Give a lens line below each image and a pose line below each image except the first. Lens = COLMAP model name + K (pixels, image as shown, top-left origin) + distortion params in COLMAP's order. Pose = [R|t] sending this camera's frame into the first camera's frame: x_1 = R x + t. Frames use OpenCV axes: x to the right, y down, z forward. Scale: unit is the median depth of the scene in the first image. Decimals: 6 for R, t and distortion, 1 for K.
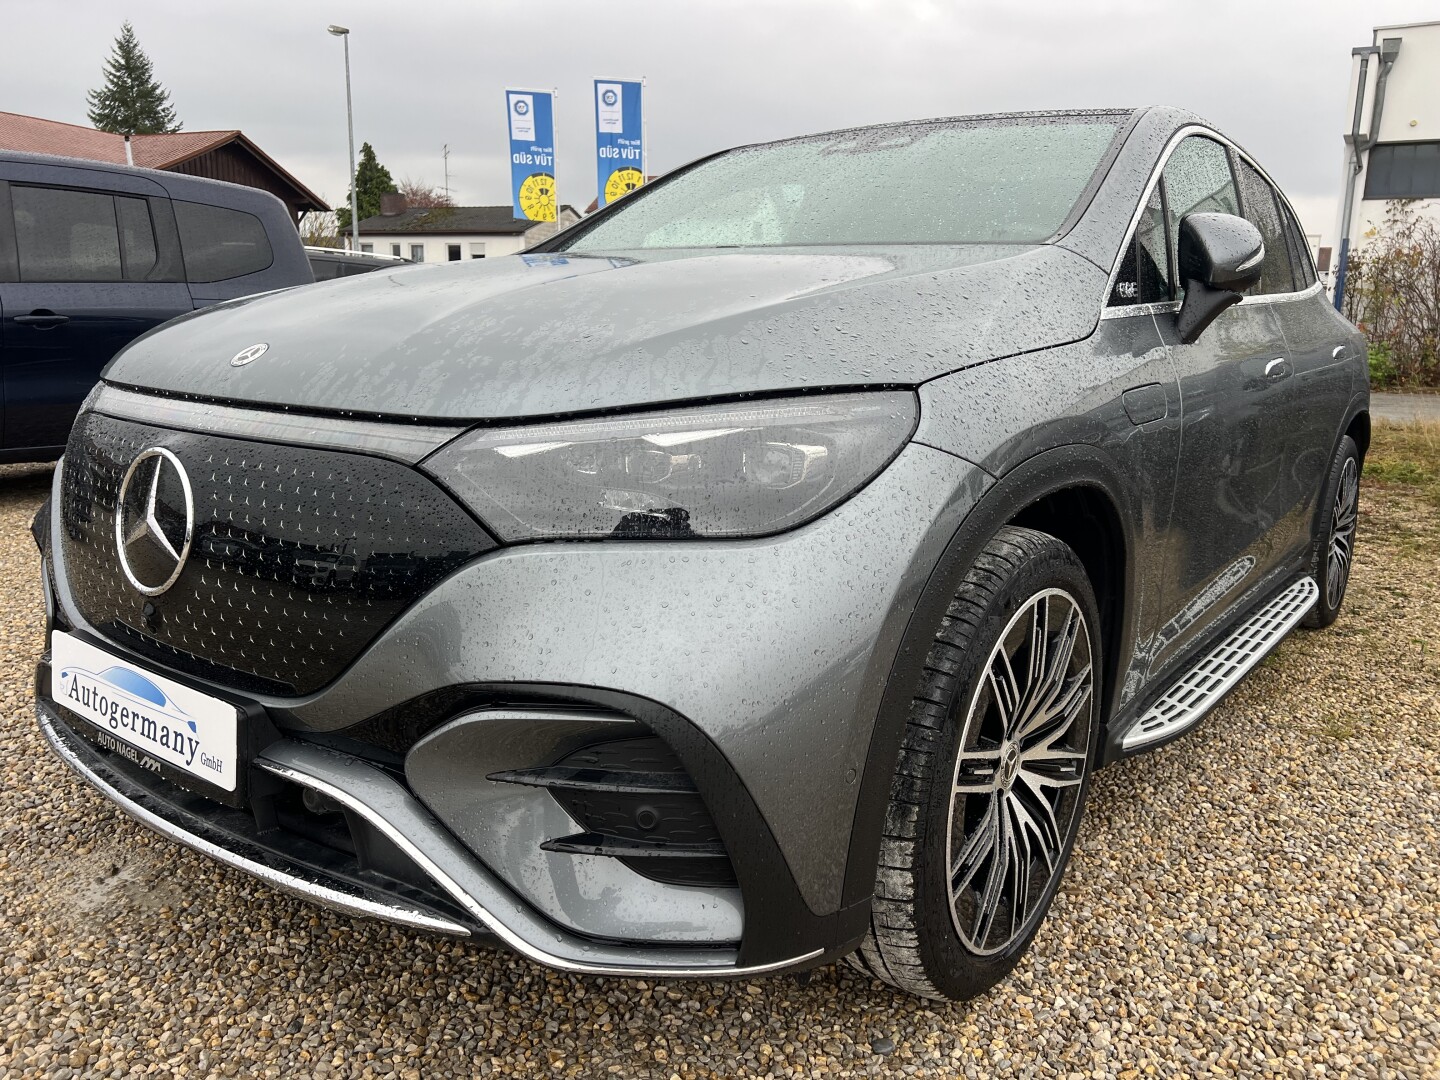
lens RADIAL K [[1103.4, 0, 736.1], [0, 1103.4, 537.6], [0, 0, 1]] dist [0.054068, -0.062607]
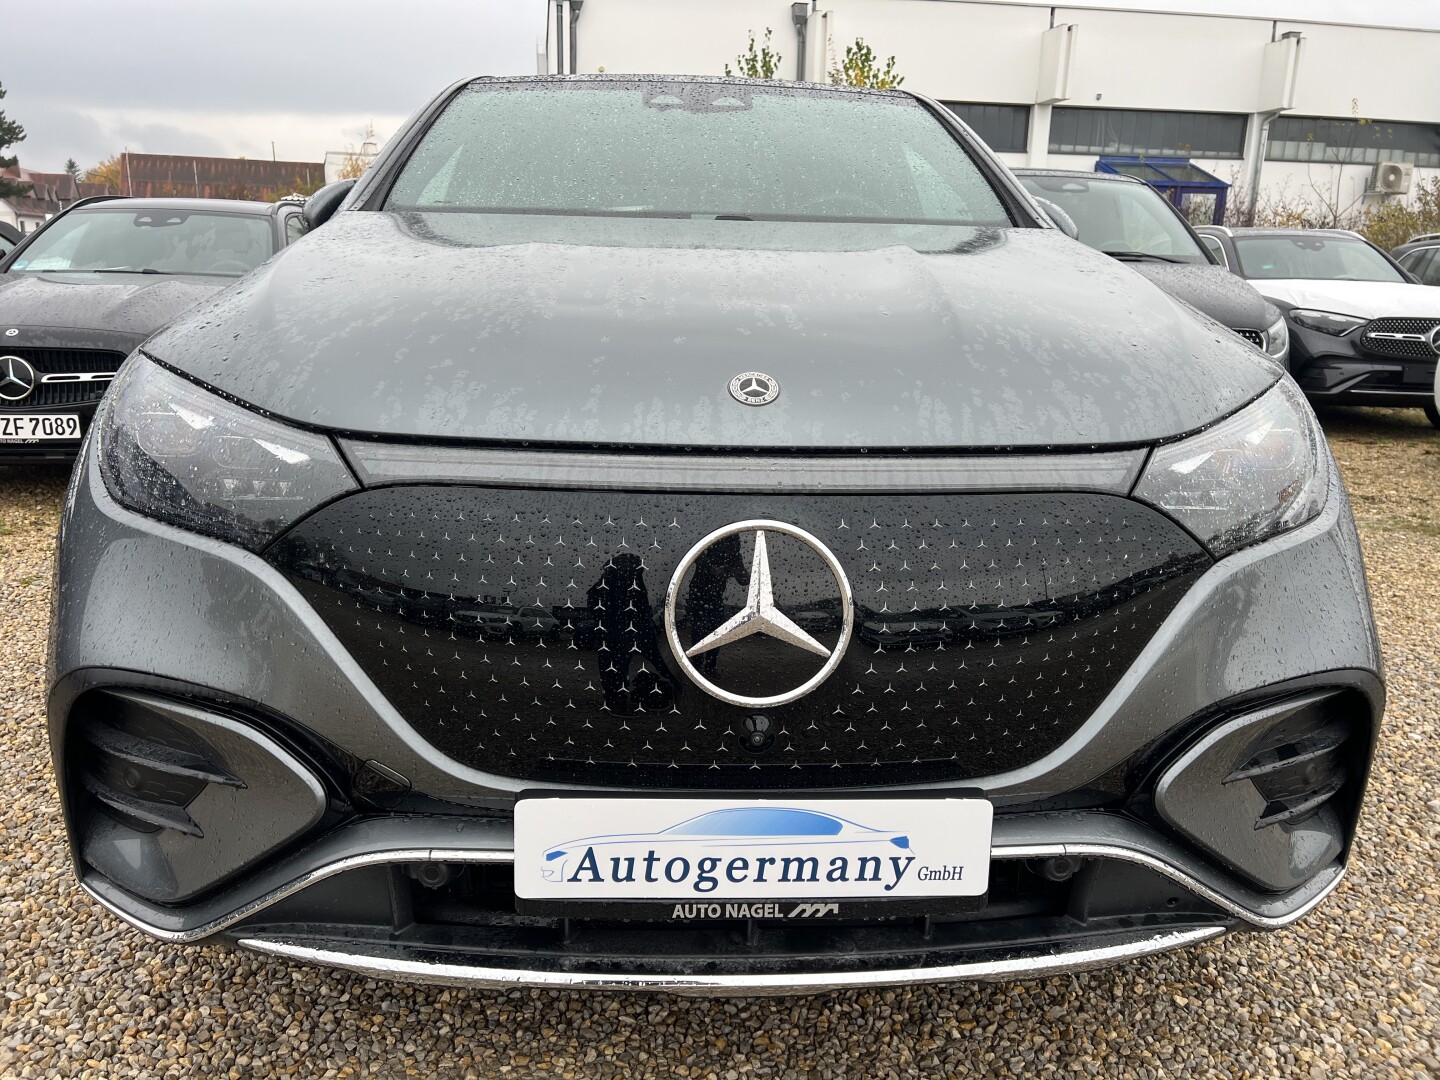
lens RADIAL K [[1094.1, 0, 720.0], [0, 1094.1, 540.0], [0, 0, 1]] dist [0.074520, -0.078850]
pose [[0.760705, -0.170451, 0.626318, -0.939750], [0.122815, 0.985272, 0.118973, -0.148627], [-0.637373, -0.013582, 0.770436, 0.396887]]
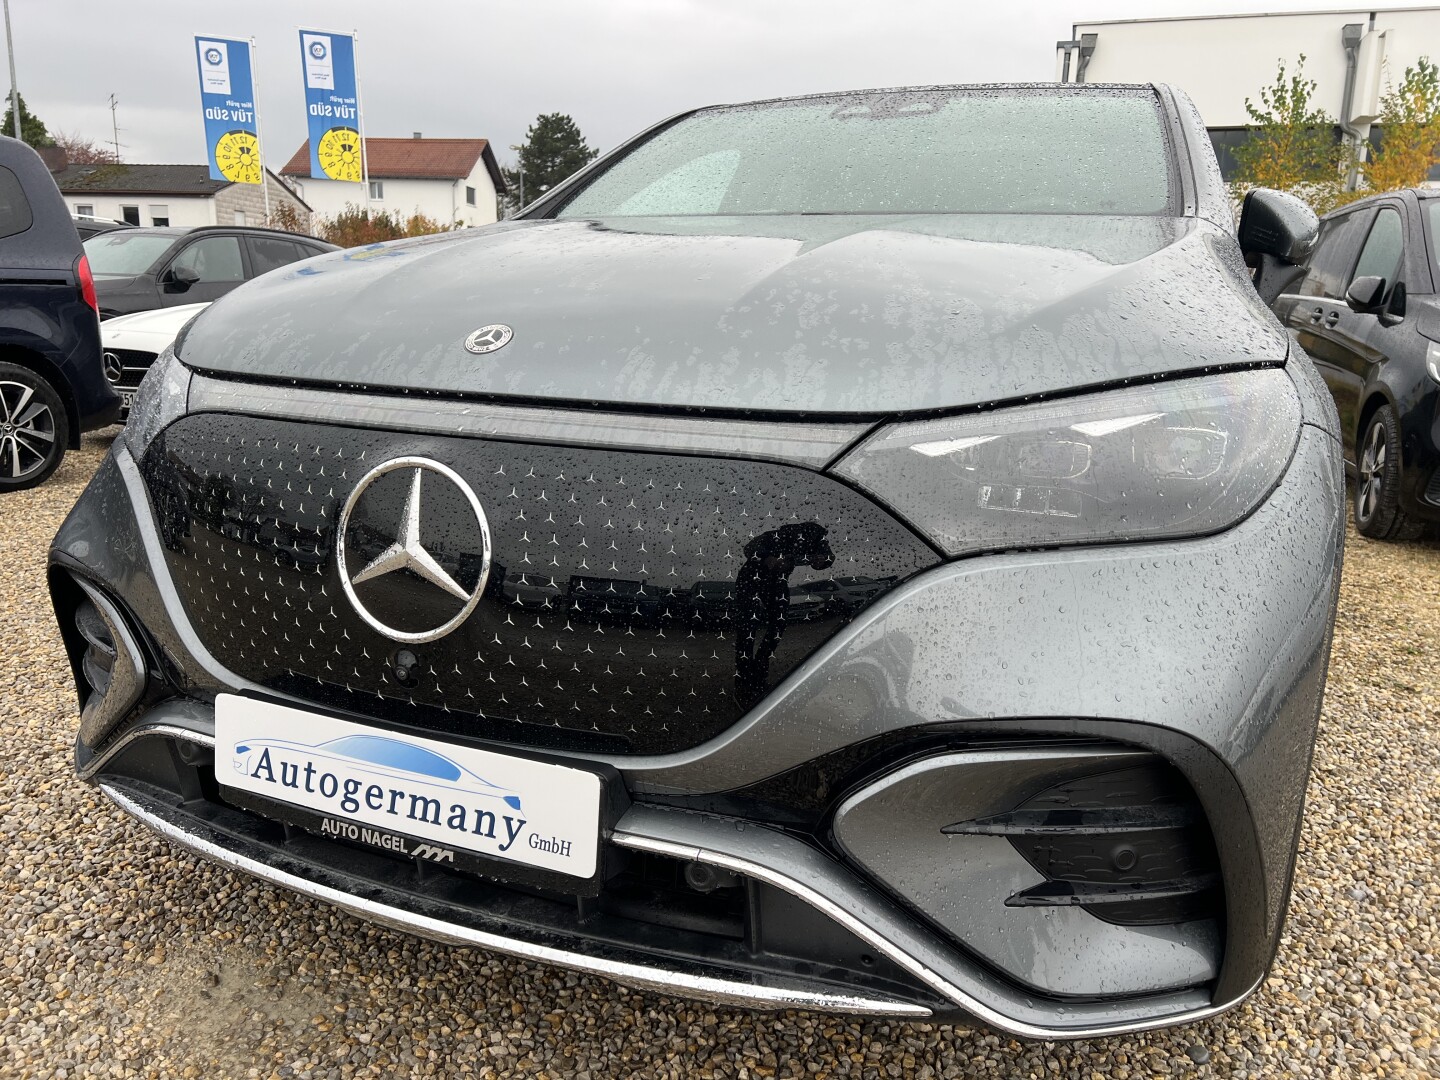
lens RADIAL K [[1100.5, 0, 724.4], [0, 1100.5, 540.1], [0, 0, 1]] dist [0.061586, -0.073943]
pose [[0.970554, -0.051221, 0.235373, -0.454661], [0.045055, 0.998488, 0.031504, -0.033821], [-0.236631, -0.019971, 0.971394, 0.166129]]
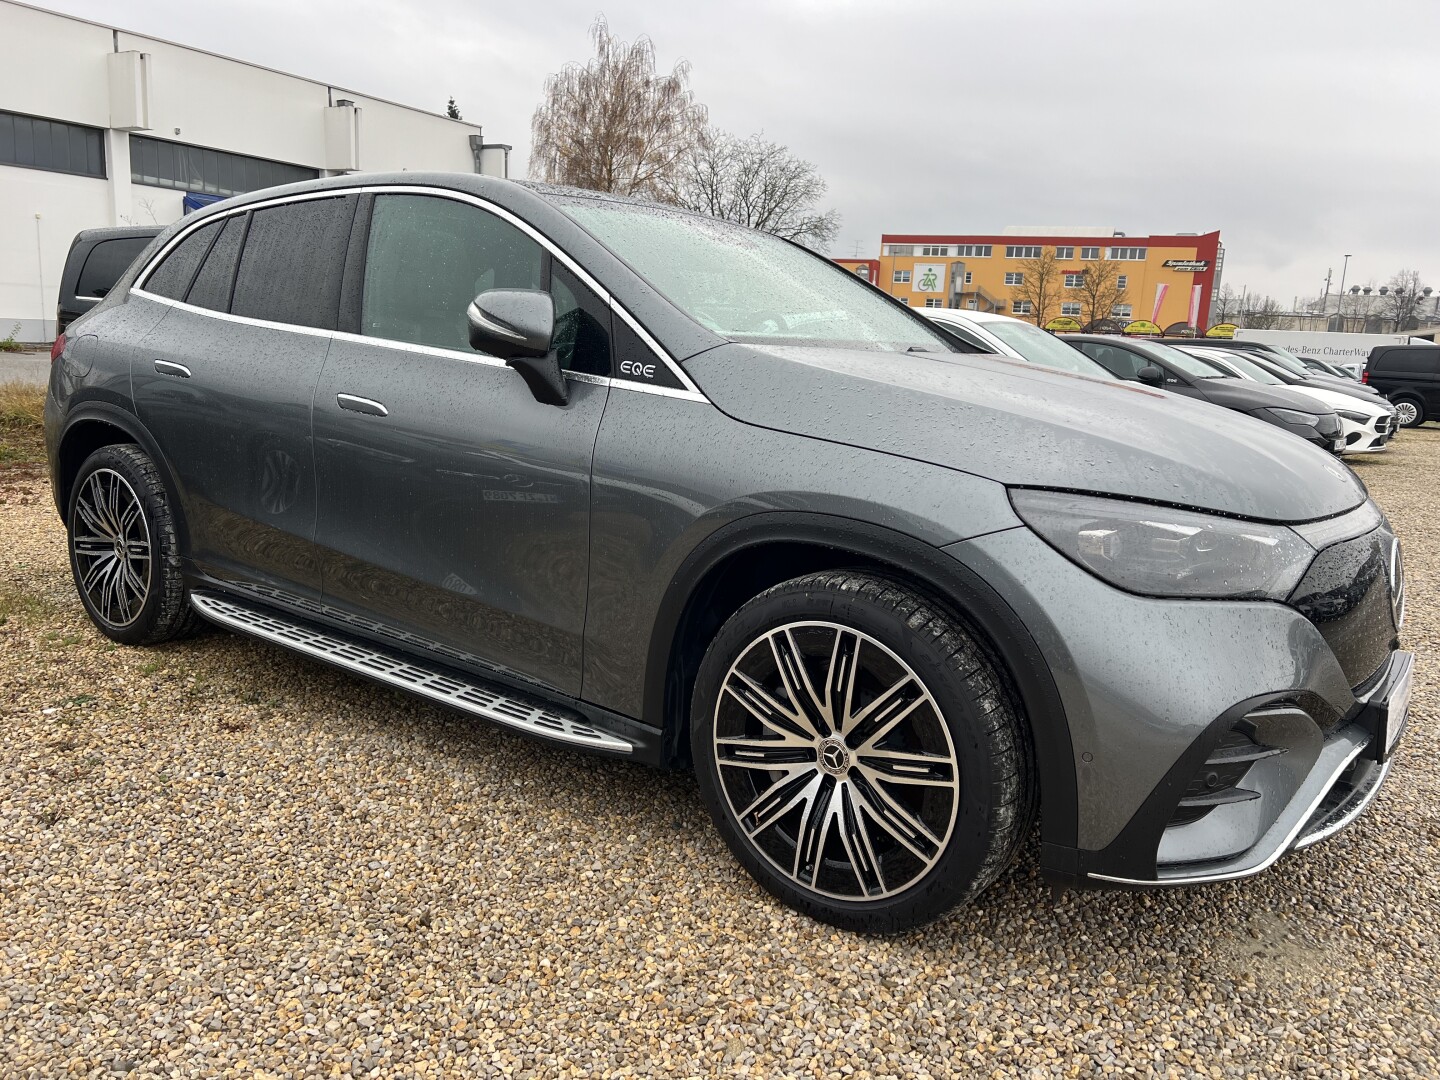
lens RADIAL K [[1100.5, 0, 724.4], [0, 1100.5, 540.1], [0, 0, 1]] dist [0.061586, -0.073943]
pose [[-0.022428, -0.216328, 0.976063, -1.880711], [0.138122, 0.966276, 0.217333, -0.509224], [-0.990161, 0.139690, 0.008208, 1.780294]]
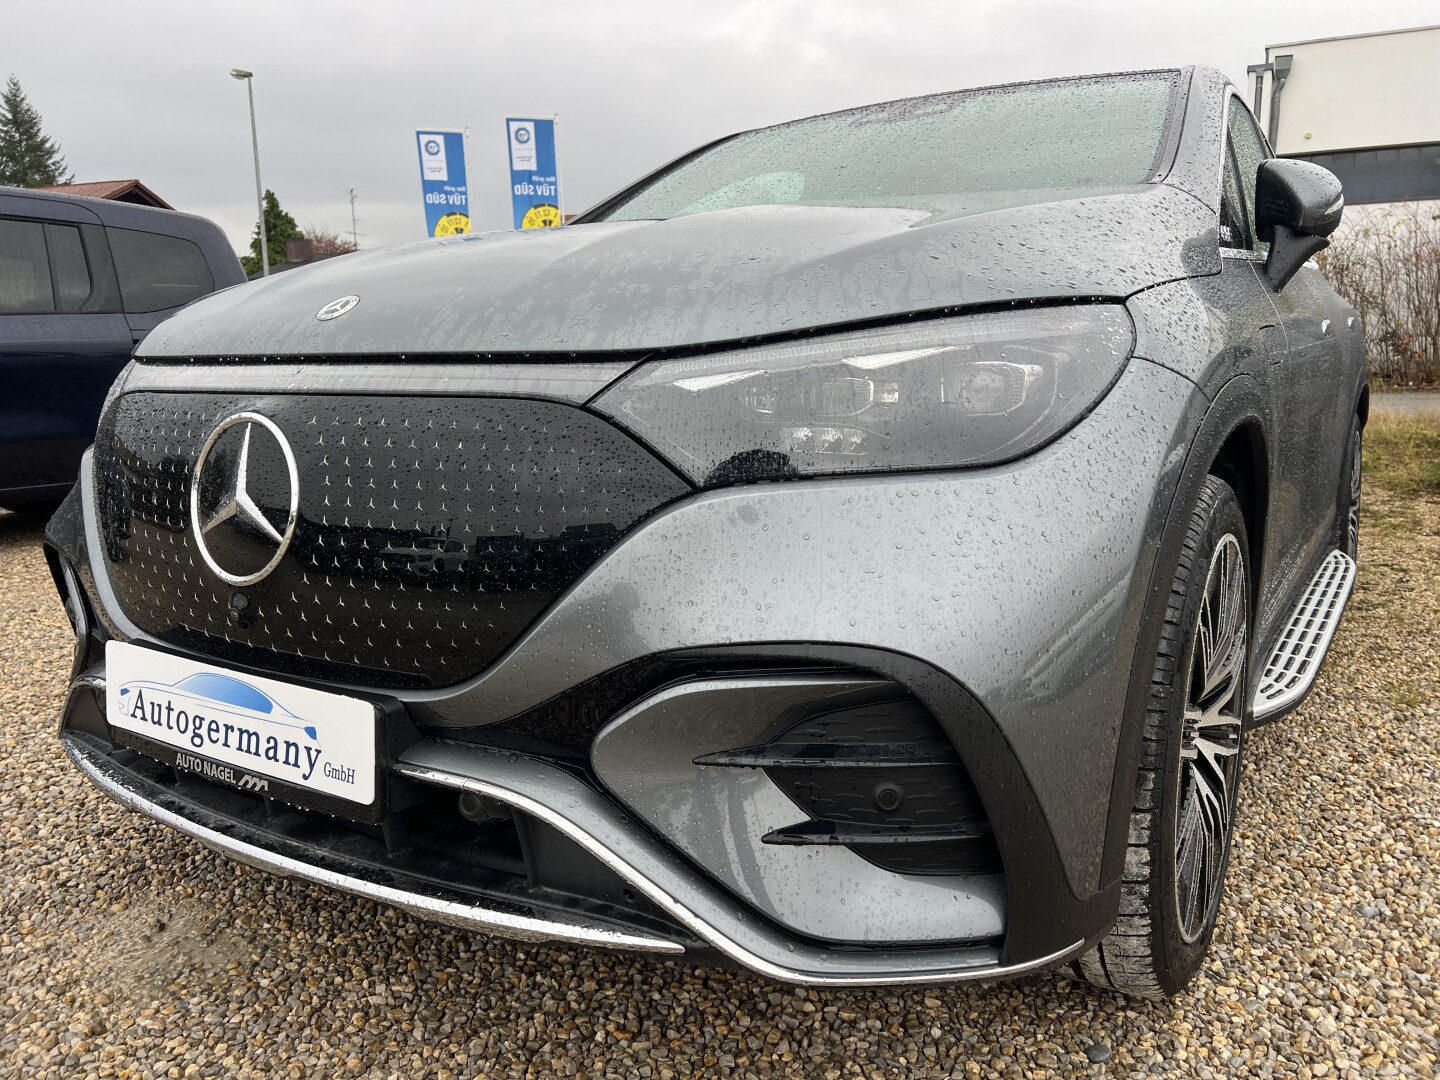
lens RADIAL K [[1102.7, 0, 734.9], [0, 1102.7, 530.3], [0, 0, 1]] dist [0.059155, -0.070470]
pose [[0.996360, -0.050555, 0.068636, -0.190775], [0.053031, 0.997988, -0.034744, 0.054833], [-0.066741, 0.038258, 0.997037, 0.113852]]
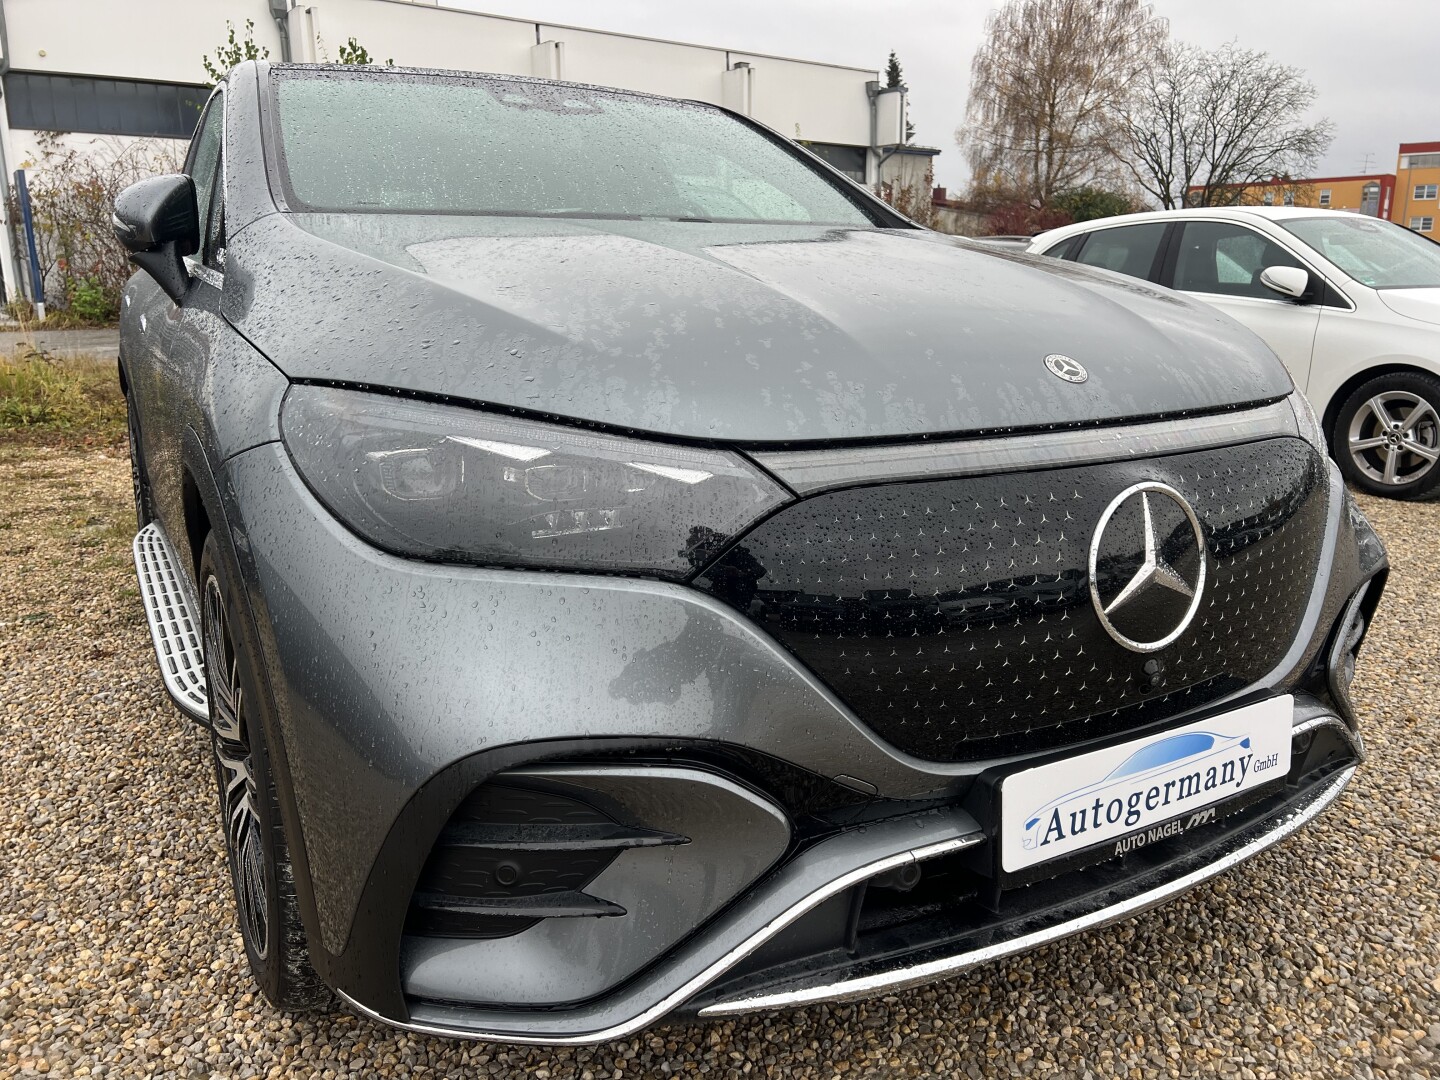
lens RADIAL K [[1090.6, 0, 730.8], [0, 1090.6, 532.3], [0, 0, 1]] dist [0.063764, -0.071722]
pose [[0.378729, -0.240745, 0.893648, -1.302106], [0.188342, 0.965419, 0.180260, -0.237775], [-0.906141, 0.100042, 0.410975, 0.871445]]
